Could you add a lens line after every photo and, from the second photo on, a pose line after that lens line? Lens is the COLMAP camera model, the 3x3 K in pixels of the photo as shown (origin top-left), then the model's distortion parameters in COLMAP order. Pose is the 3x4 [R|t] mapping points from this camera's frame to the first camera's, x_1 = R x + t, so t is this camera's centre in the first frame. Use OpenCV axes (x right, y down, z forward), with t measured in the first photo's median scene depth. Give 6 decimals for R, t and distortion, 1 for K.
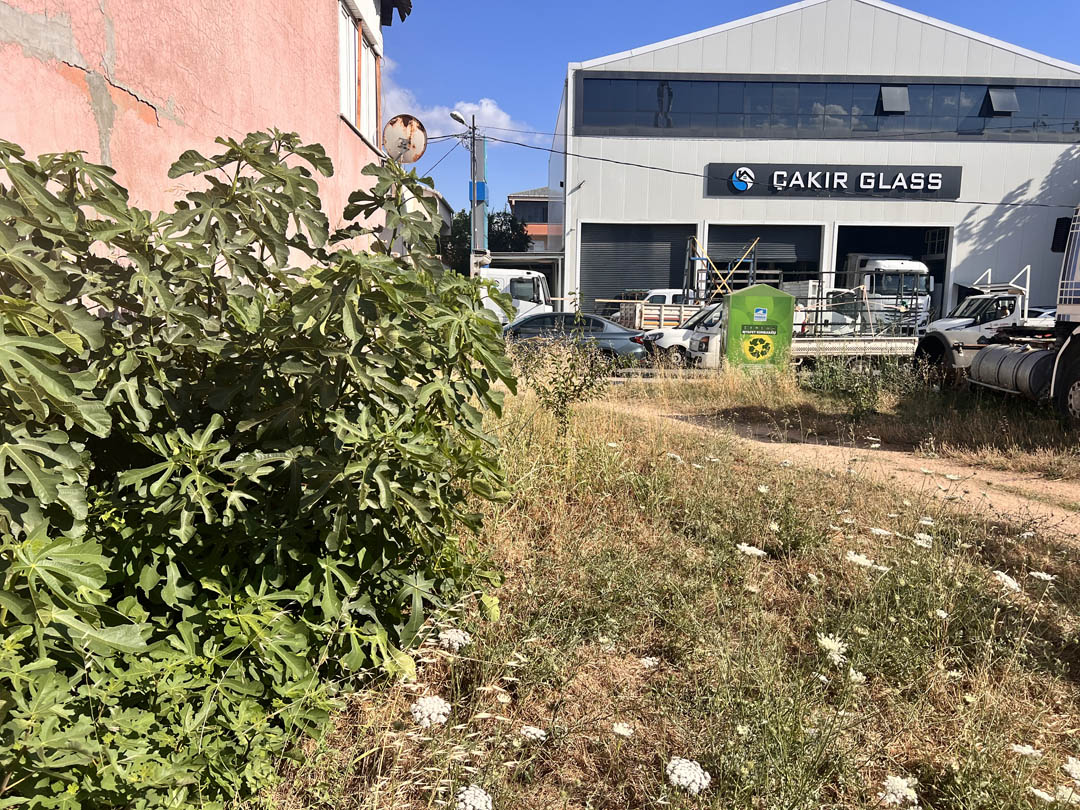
lens RADIAL K [[810.7, 0, 540.6], [0, 810.7, 411.6], [0, 0, 1]] dist [0.067954, -0.081929]
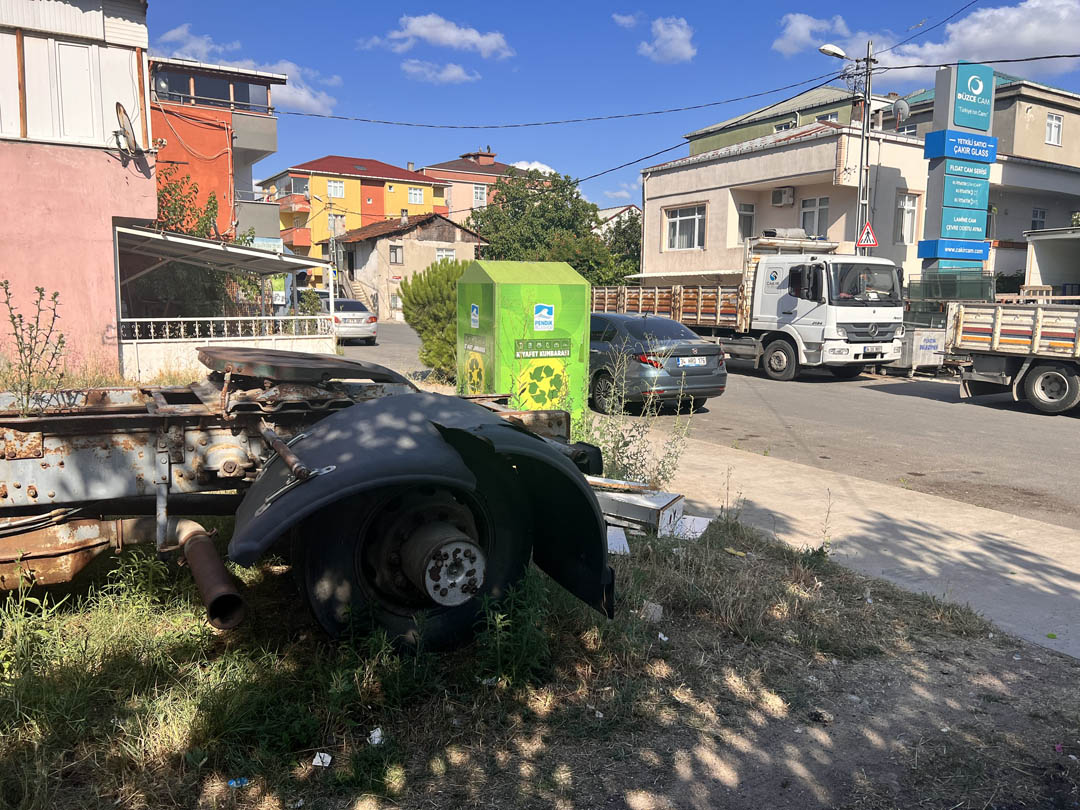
lens RADIAL K [[810.7, 0, 539.6], [0, 810.7, 398.3], [0, 0, 1]] dist [0.067954, -0.081929]
pose [[0.503787, 0.099330, -0.858098, 0.333544], [-0.122330, 0.991559, 0.042960, -0.040172], [0.855122, 0.083329, 0.511686, 0.330883]]
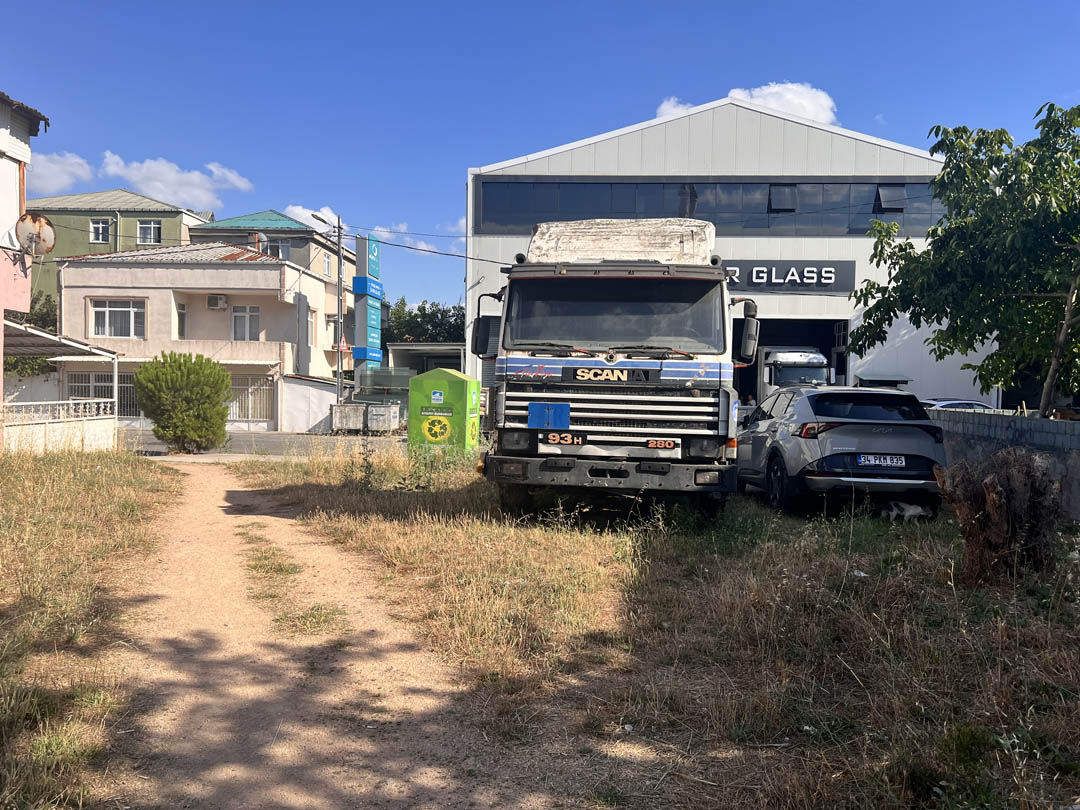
lens RADIAL K [[810.7, 0, 536.0], [0, 810.7, 411.8], [0, 0, 1]] dist [0.067954, -0.081929]
pose [[0.996879, 0.007388, -0.078592, 0.207117], [-0.016299, 0.993421, -0.113353, 0.006506], [0.077238, 0.114281, 0.990441, -0.005480]]
